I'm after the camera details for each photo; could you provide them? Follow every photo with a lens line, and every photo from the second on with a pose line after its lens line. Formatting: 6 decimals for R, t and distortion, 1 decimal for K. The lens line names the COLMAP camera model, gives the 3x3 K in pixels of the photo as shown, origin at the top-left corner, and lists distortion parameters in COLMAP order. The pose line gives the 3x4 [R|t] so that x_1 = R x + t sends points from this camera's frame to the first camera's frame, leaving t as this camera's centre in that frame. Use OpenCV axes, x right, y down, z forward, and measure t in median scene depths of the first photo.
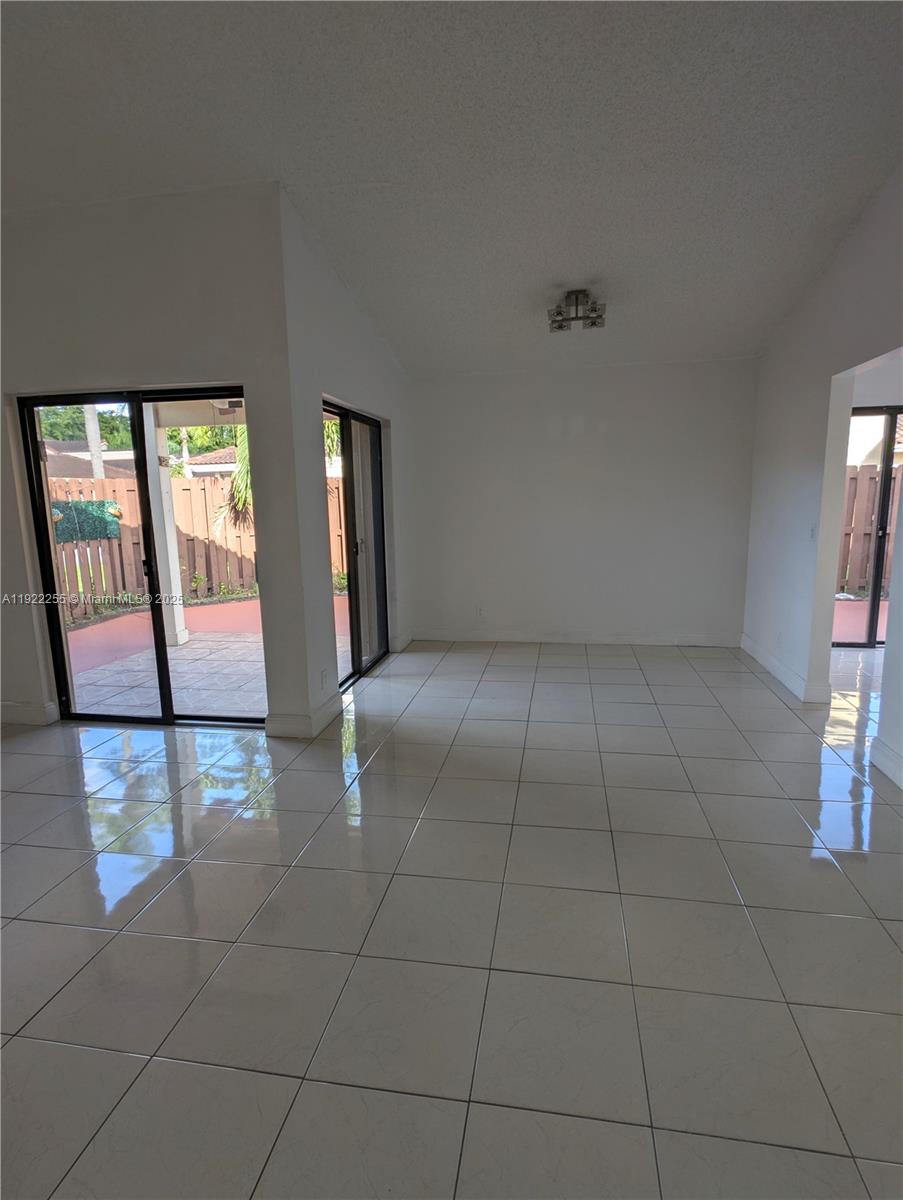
lens RADIAL K [[626.8, 0, 457.8], [0, 626.8, 603.1], [0, 0, 1]] dist [0.056086, -0.042074]
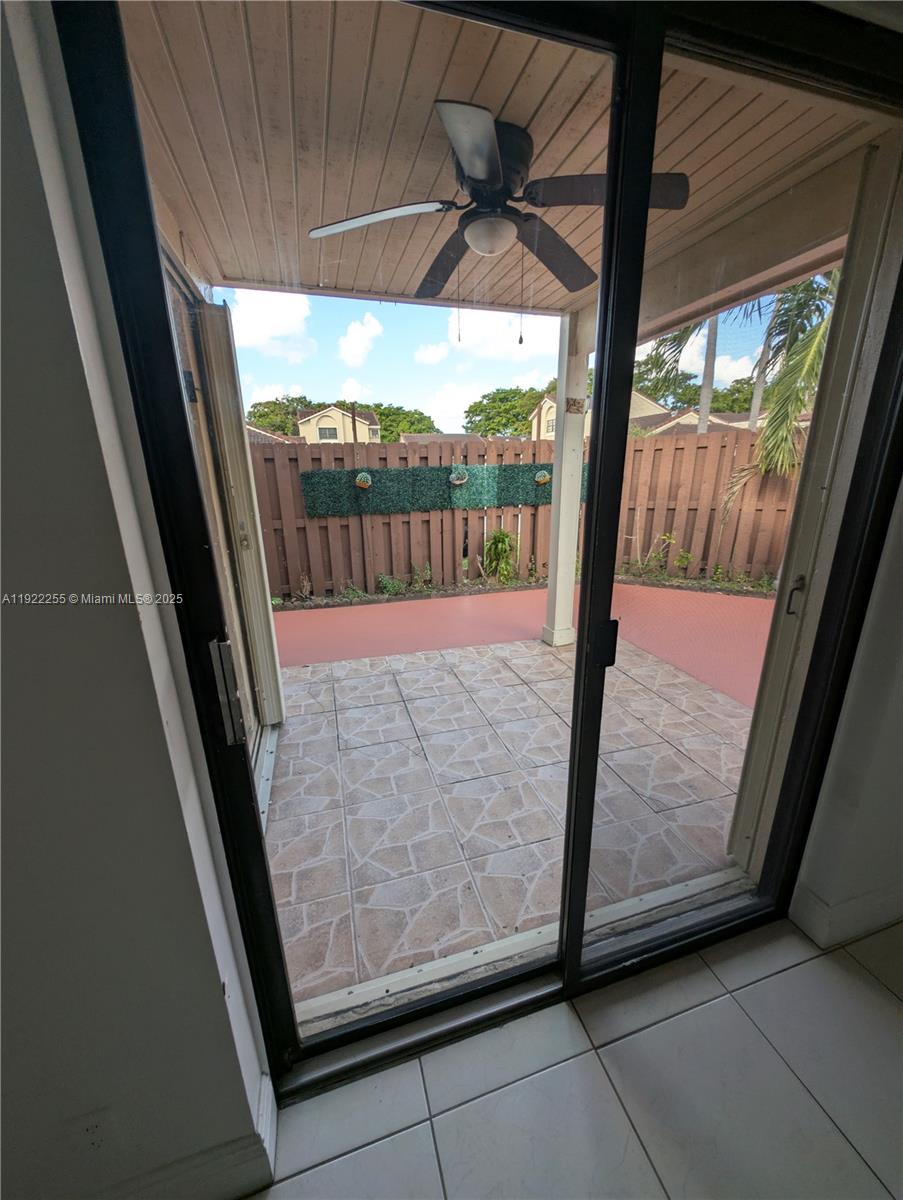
lens RADIAL K [[449.9, 0, 449.9], [0, 449.9, 603.9], [0, 0, 1]] dist [0.000375, -0.000011]
pose [[0.438321, 0.271612, -0.856797, -0.015462], [-0.144452, 0.962144, 0.231110, -0.070571], [0.887135, 0.022465, 0.460963, 0.437311]]
